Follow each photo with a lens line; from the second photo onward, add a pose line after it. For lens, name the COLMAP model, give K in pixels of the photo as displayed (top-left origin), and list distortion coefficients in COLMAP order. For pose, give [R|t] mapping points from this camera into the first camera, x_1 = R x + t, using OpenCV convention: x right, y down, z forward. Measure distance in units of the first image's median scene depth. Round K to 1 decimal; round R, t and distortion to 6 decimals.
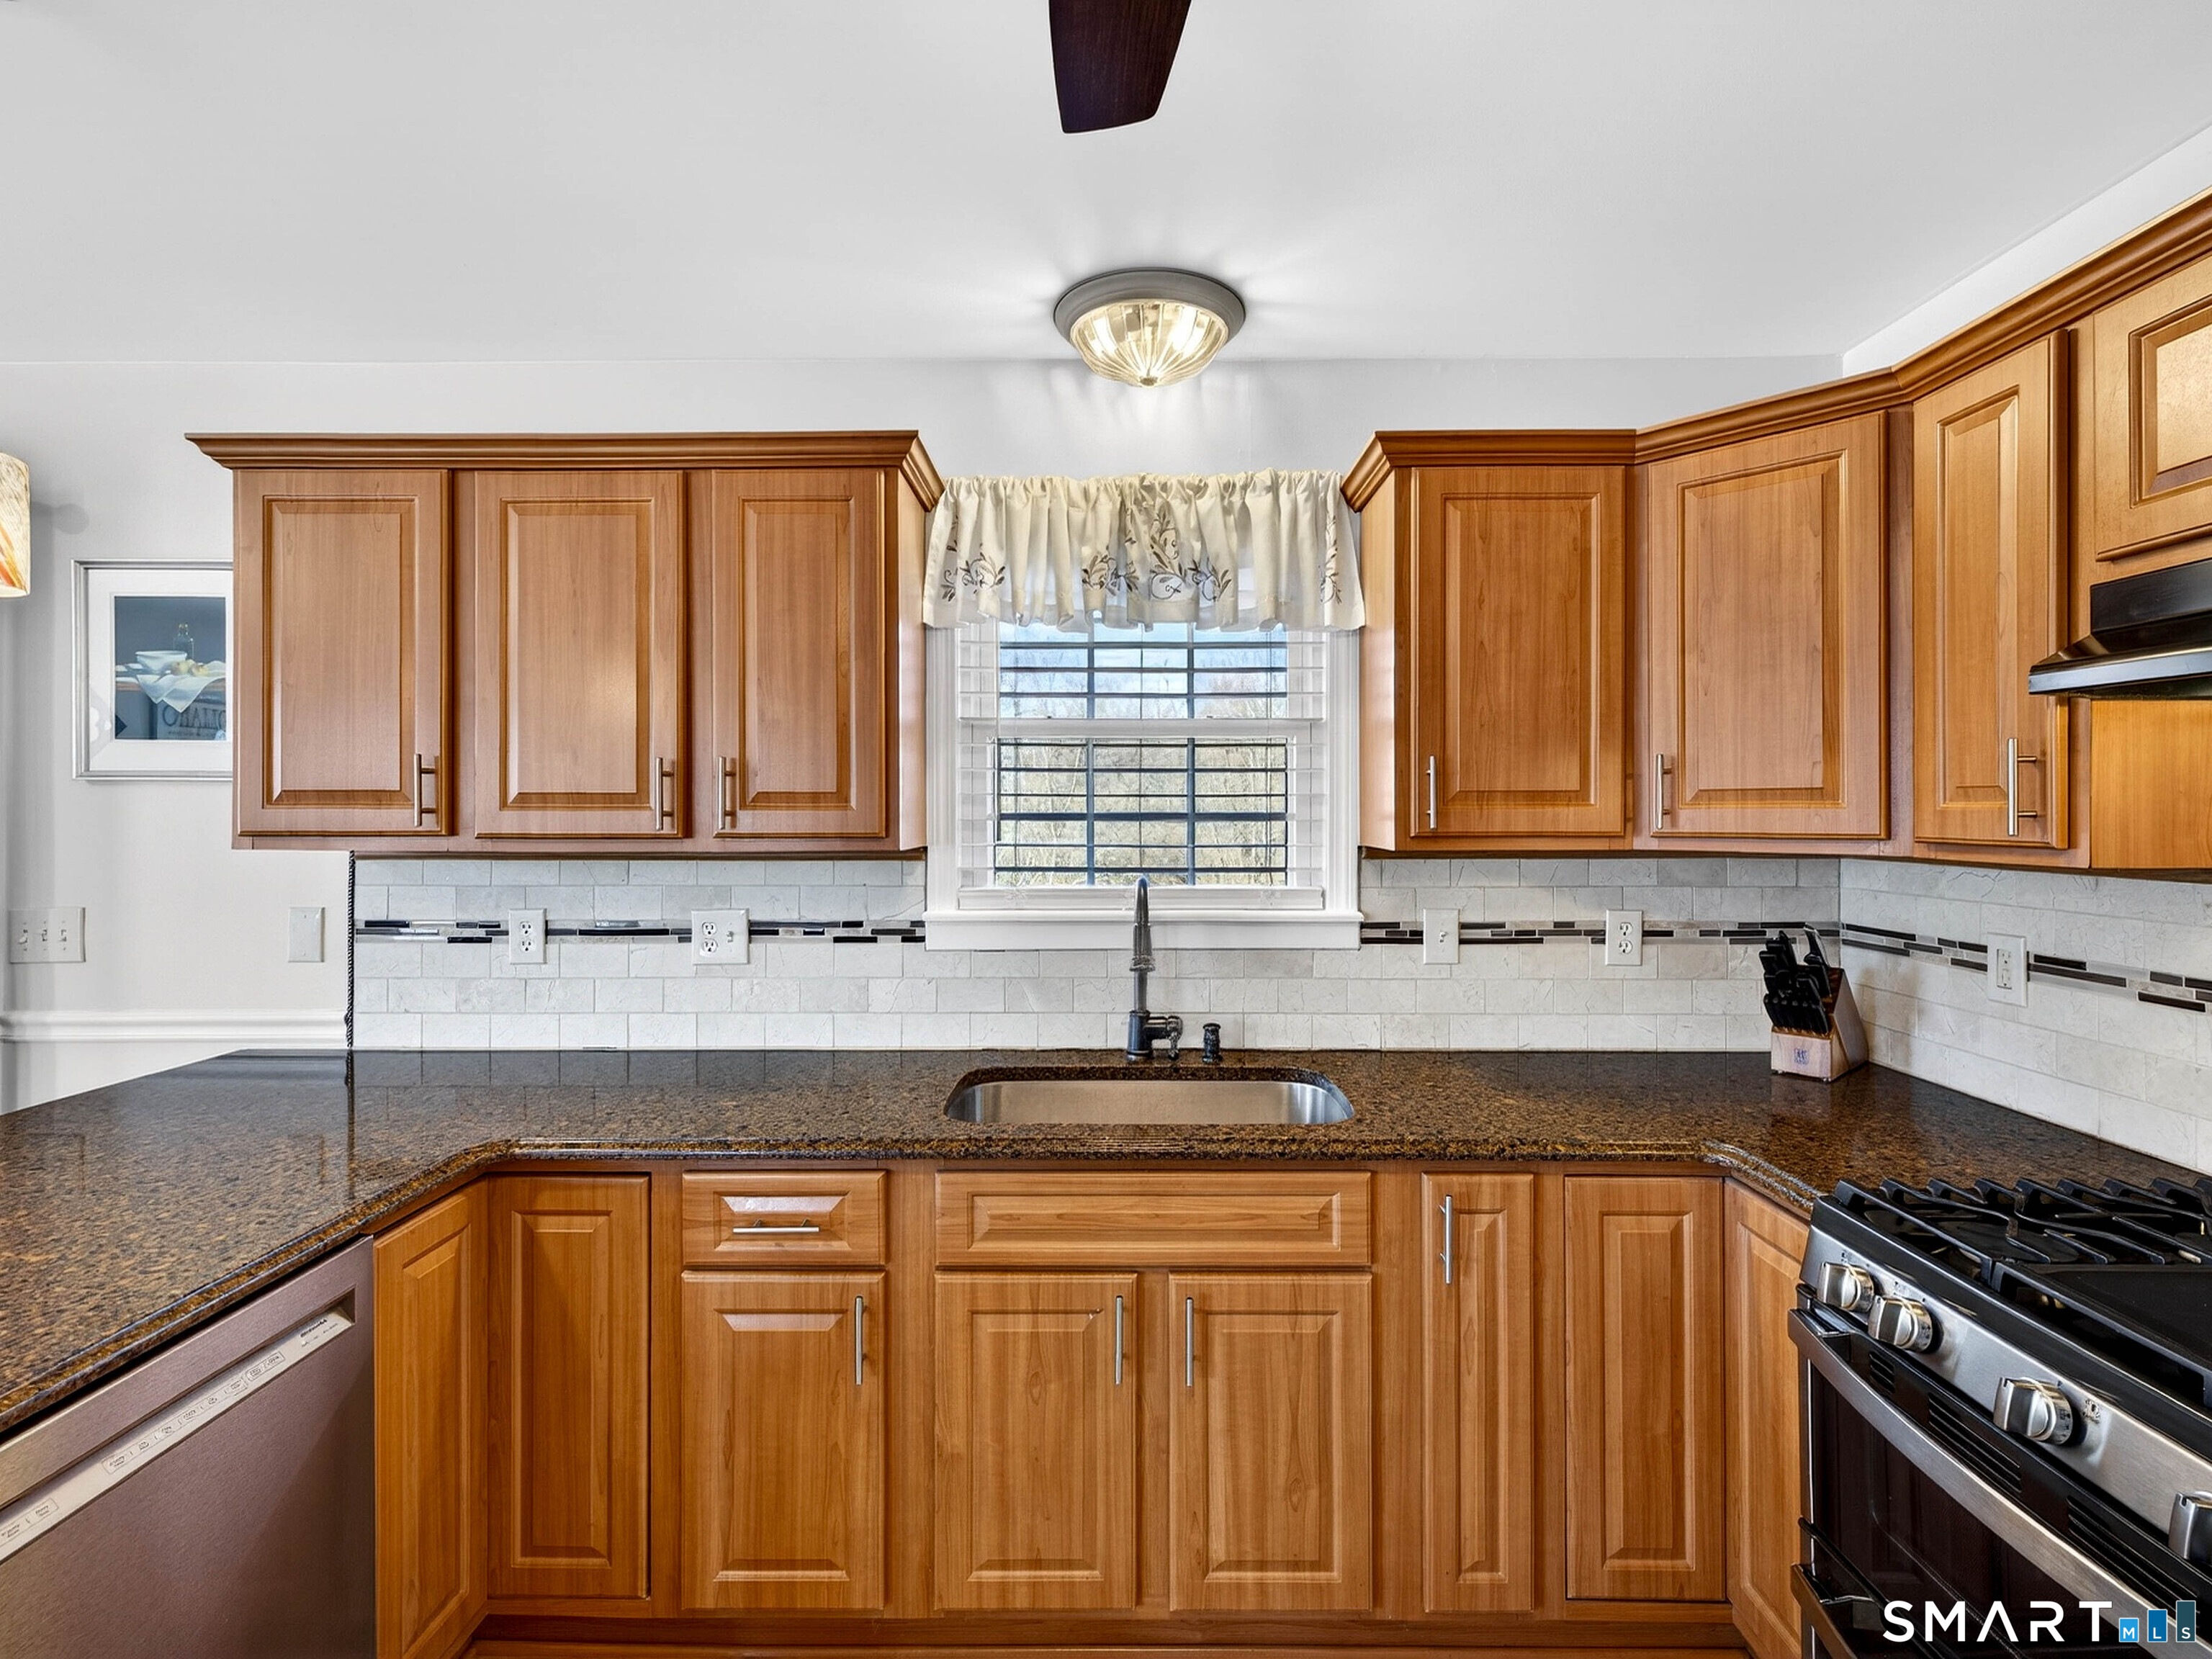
lens RADIAL K [[1027.6, 0, 1121.0], [0, 1027.6, 811.1], [0, 0, 1]] dist [0.003730, -0.001349]
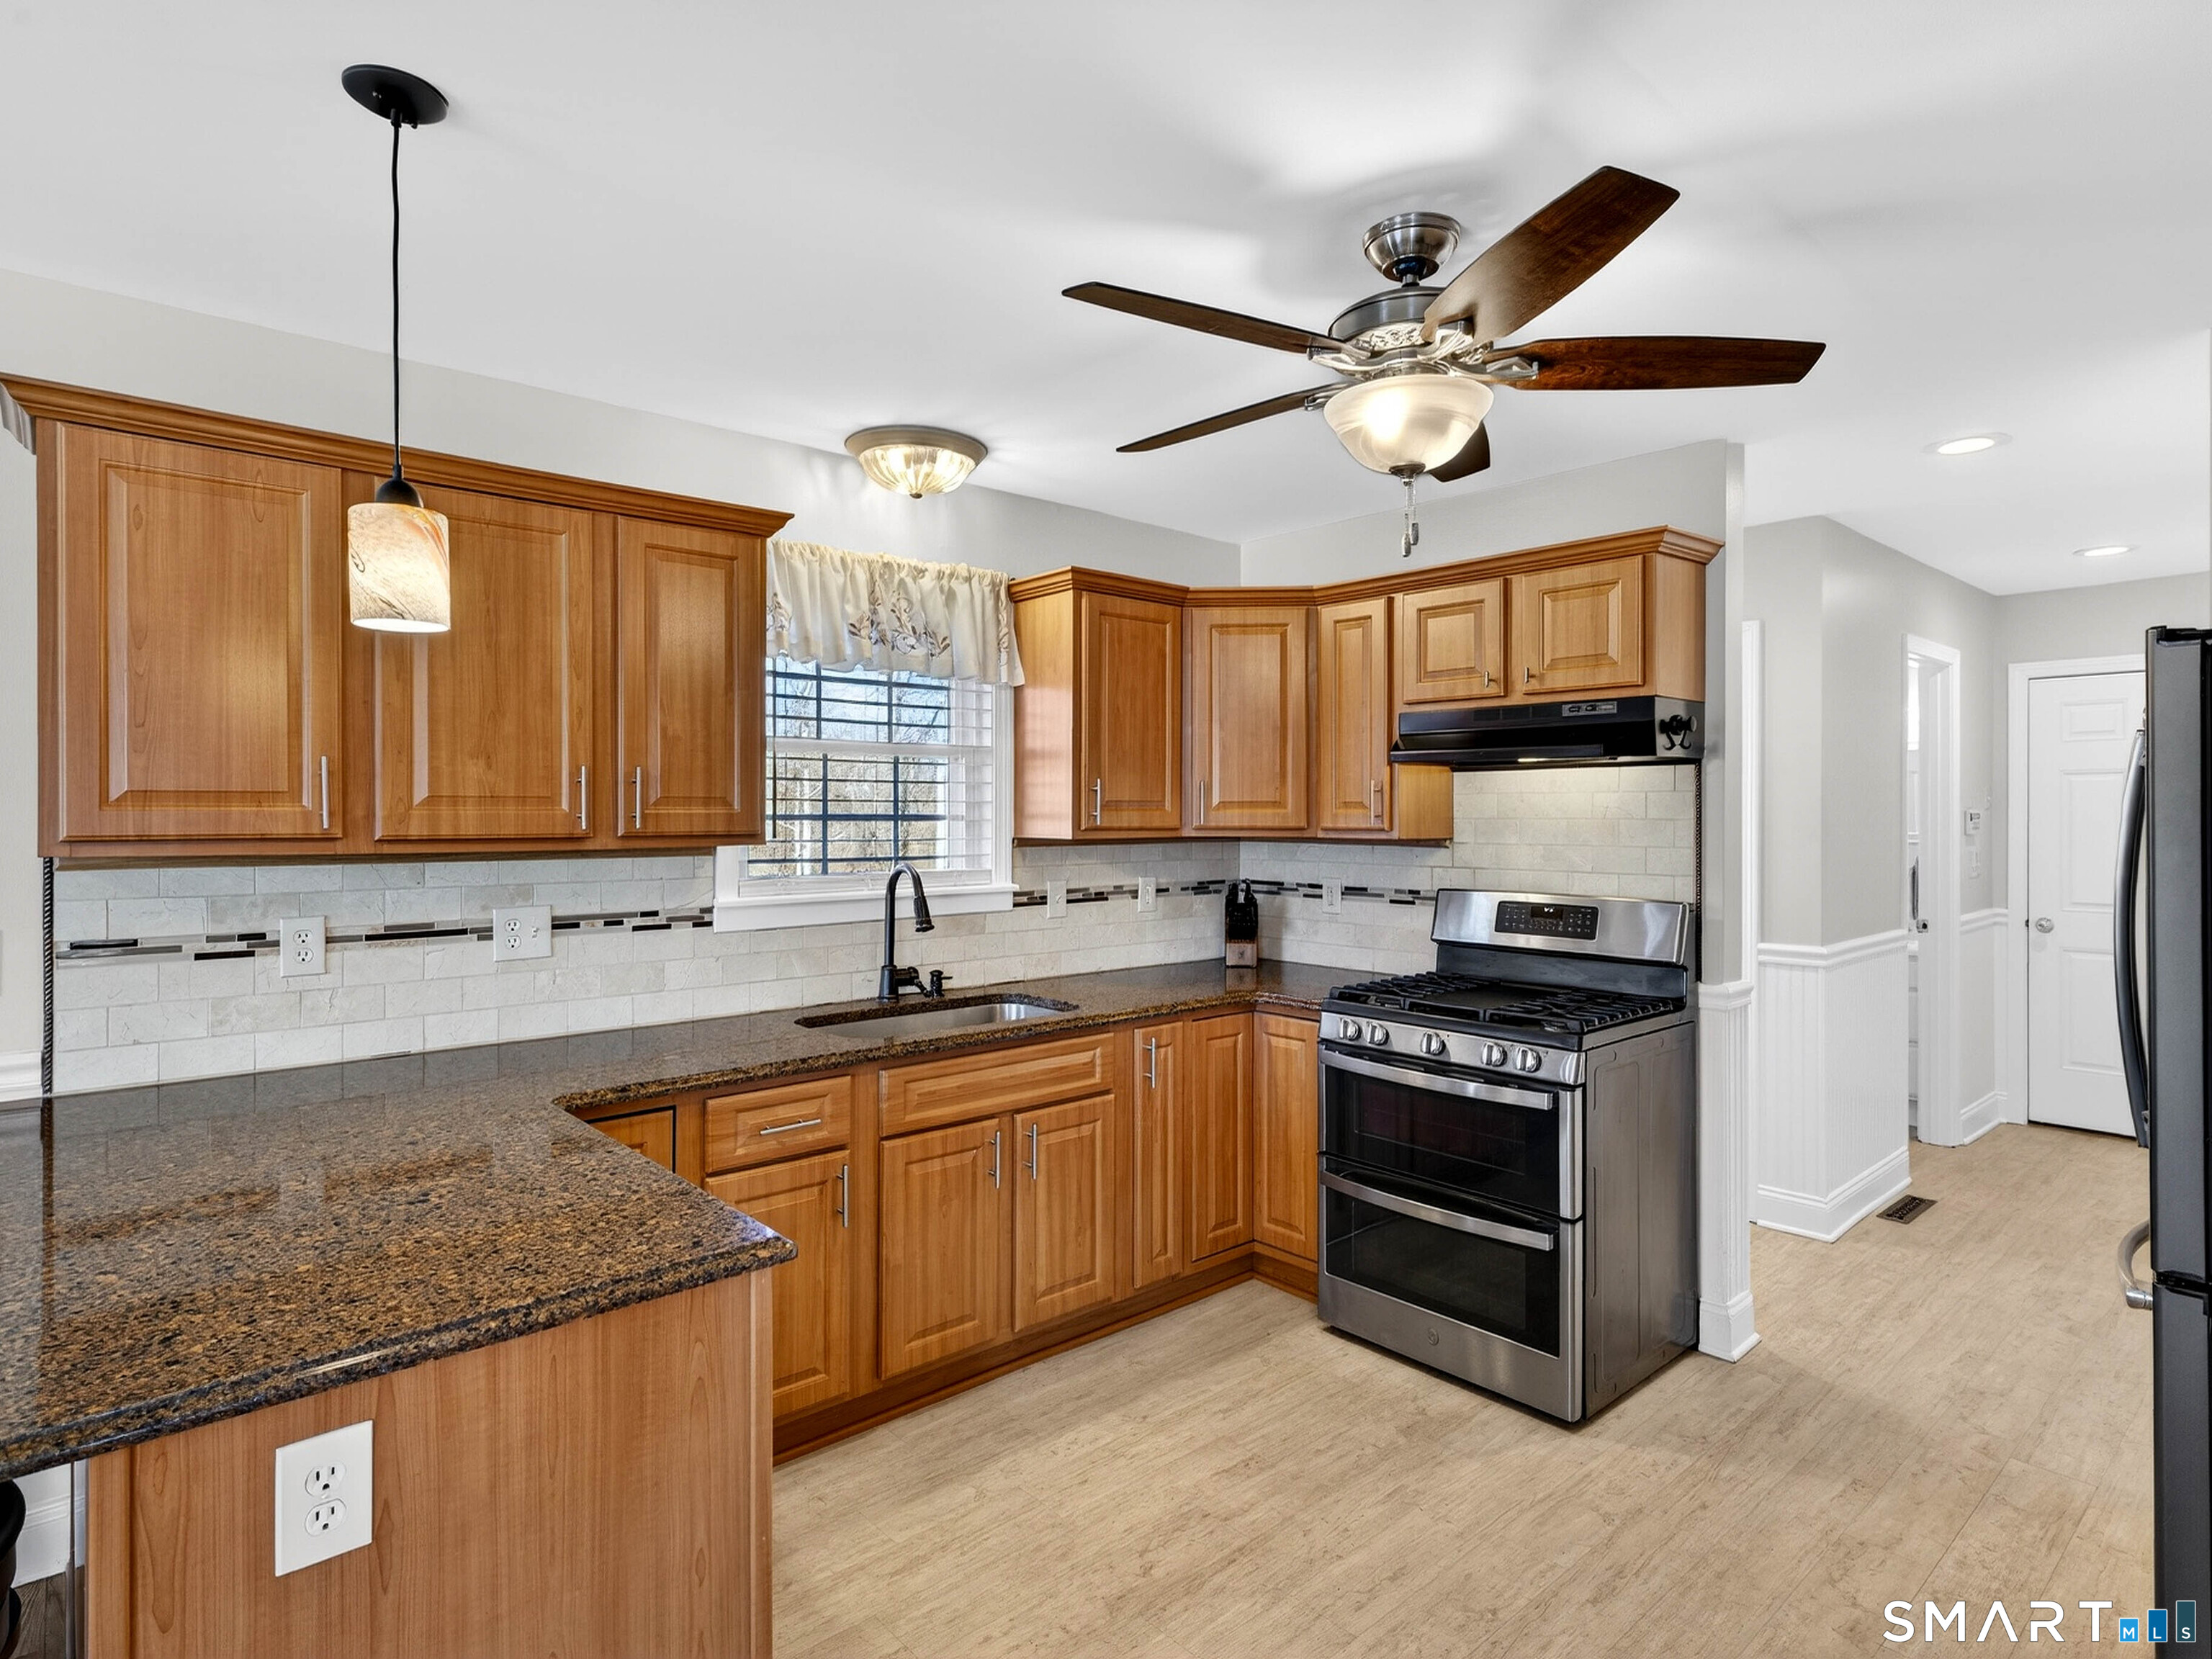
lens RADIAL K [[1174.8, 0, 1112.8], [0, 1174.8, 816.7], [0, 0, 1]] dist [-0.003788, 0.005287]
pose [[0.745268, -0.001783, 0.666762, -0.770314], [-0.000526, 0.999995, 0.003263, -0.000898], [-0.666765, -0.002782, 0.745263, -0.308060]]
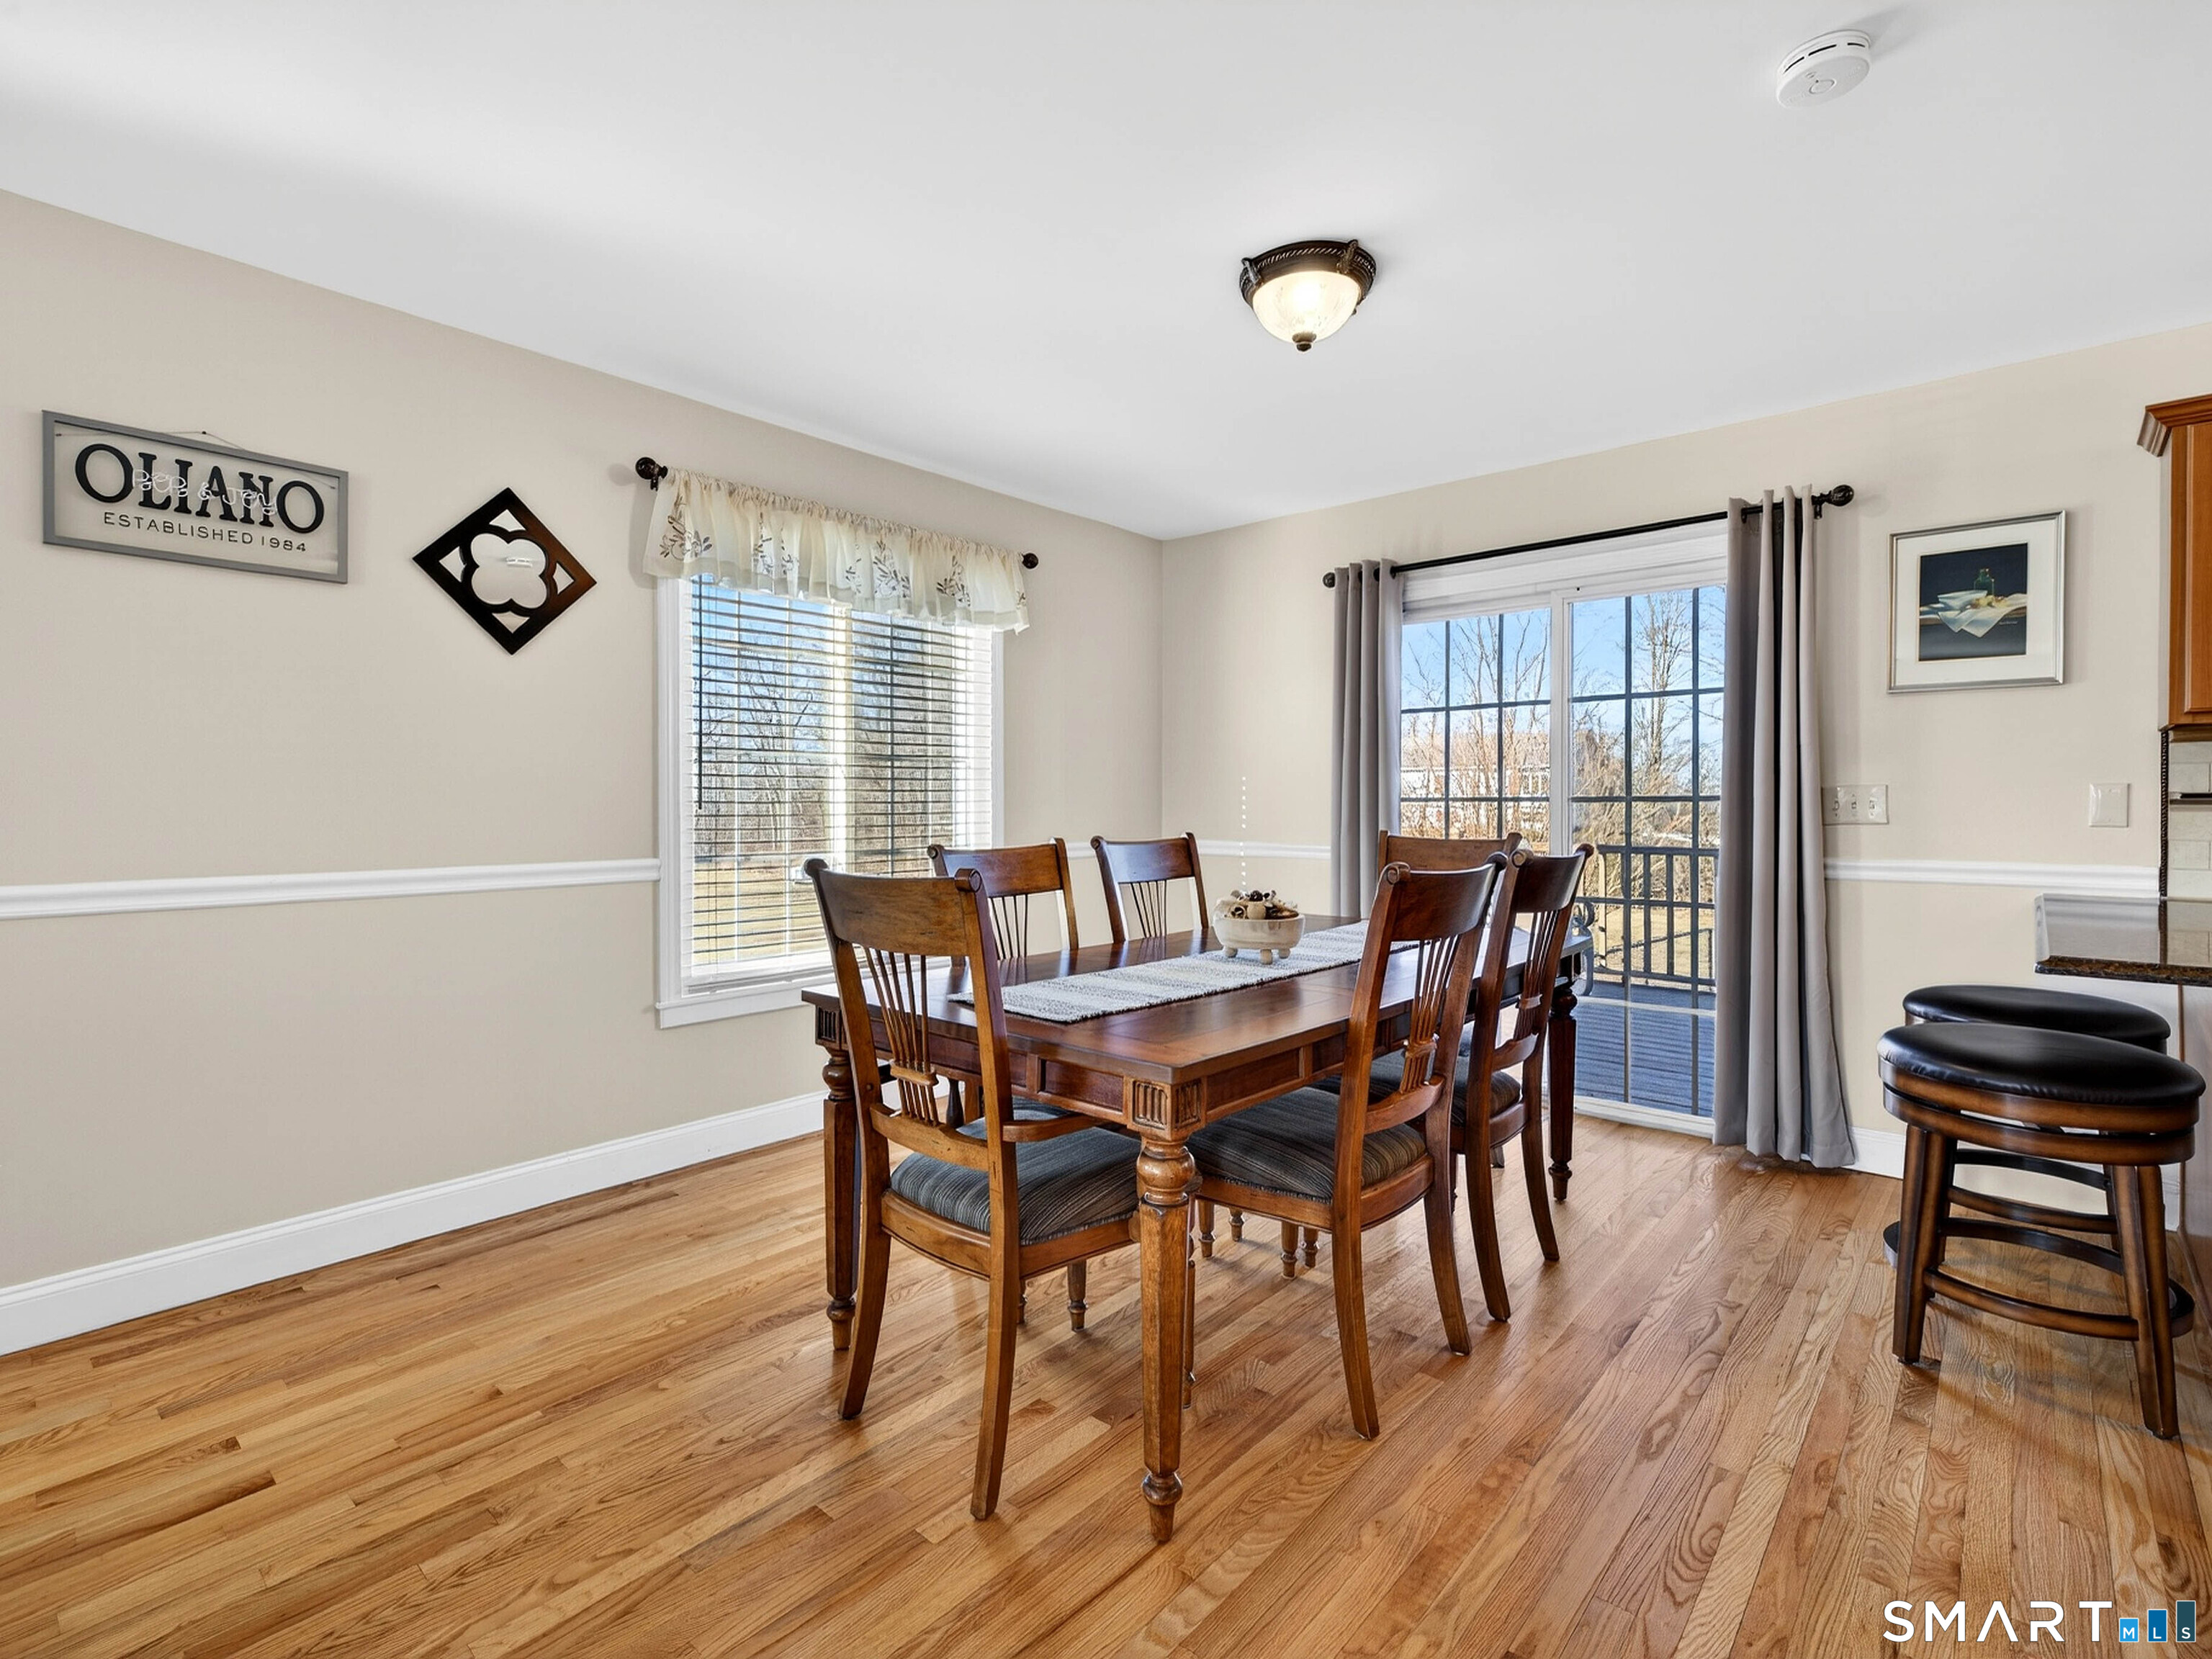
lens RADIAL K [[1027.6, 0, 1112.6], [0, 1027.6, 810.4], [0, 0, 1]] dist [0.003730, -0.001349]
pose [[0.739847, 0.004431, -0.672761, -0.883376], [0.002324, 0.999956, 0.009142, 0.117615], [0.672772, -0.008327, 0.739803, -0.760500]]
